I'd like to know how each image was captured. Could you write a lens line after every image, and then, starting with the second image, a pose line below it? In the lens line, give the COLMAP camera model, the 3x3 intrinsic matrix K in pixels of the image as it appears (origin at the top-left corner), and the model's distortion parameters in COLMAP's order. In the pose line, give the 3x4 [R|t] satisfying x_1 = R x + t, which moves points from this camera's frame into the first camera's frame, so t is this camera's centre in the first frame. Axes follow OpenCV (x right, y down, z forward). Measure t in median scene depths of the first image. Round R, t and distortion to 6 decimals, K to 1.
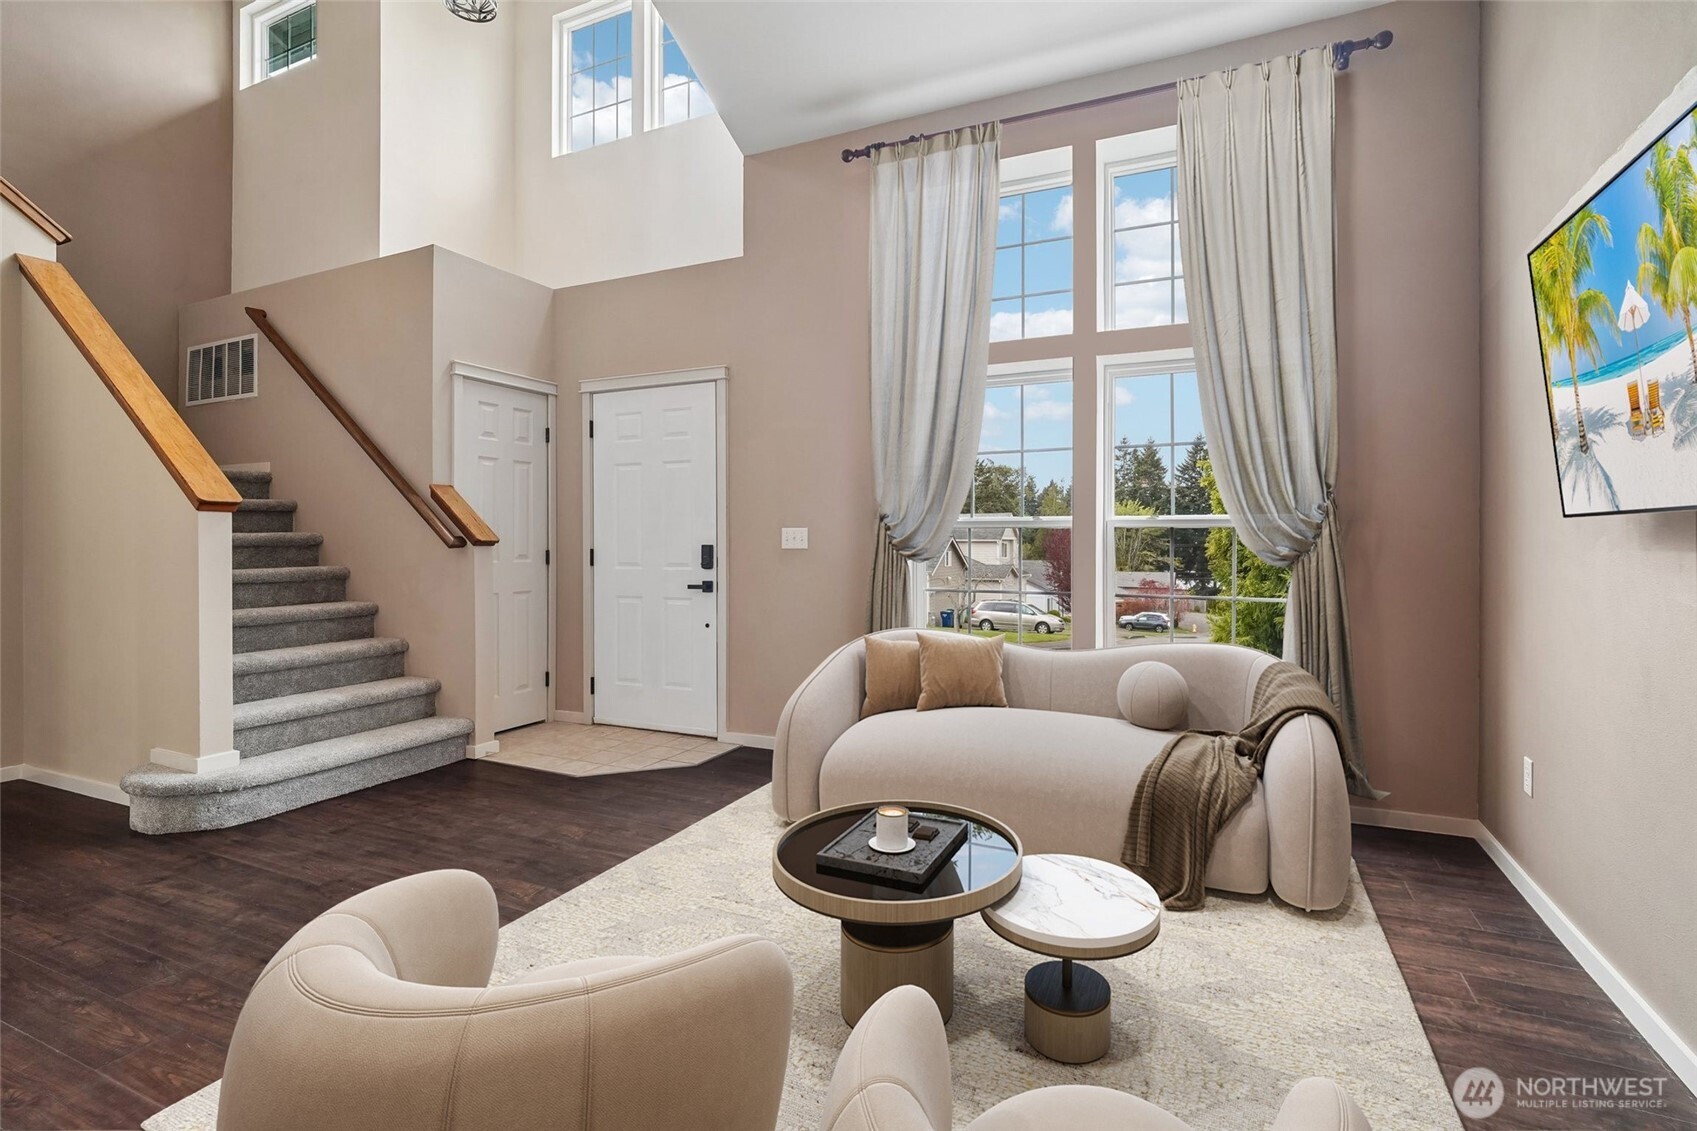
lens RADIAL K [[805.0, 0, 851.8], [0, 805.0, 538.6], [0, 0, 1]] dist [-0.023231, 0.013316]
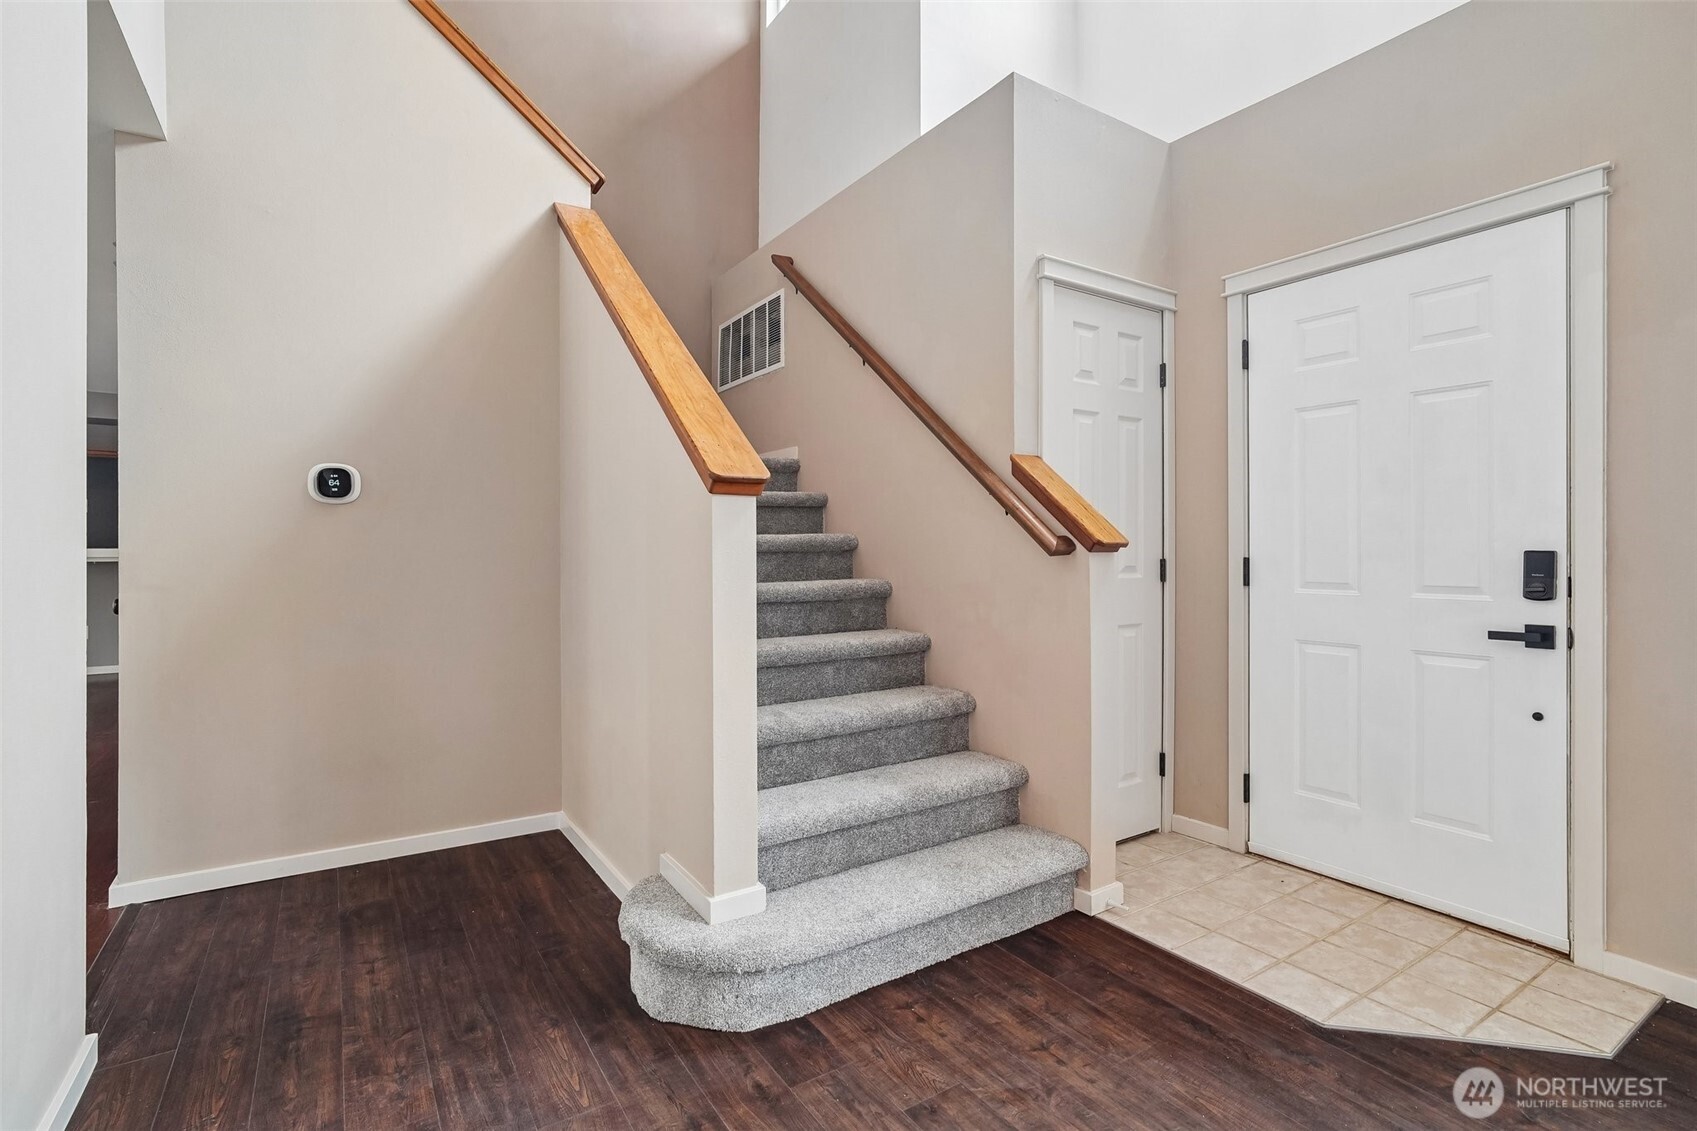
lens RADIAL K [[805.0, 0, 843.4], [0, 805.0, 557.7], [0, 0, 1]] dist [-0.023231, 0.013316]
pose [[0.845917, 0.005563, -0.533286, -0.290361], [0.001736, 0.999912, 0.013185, 0.005188], [0.533312, -0.012079, 0.845833, 0.381841]]
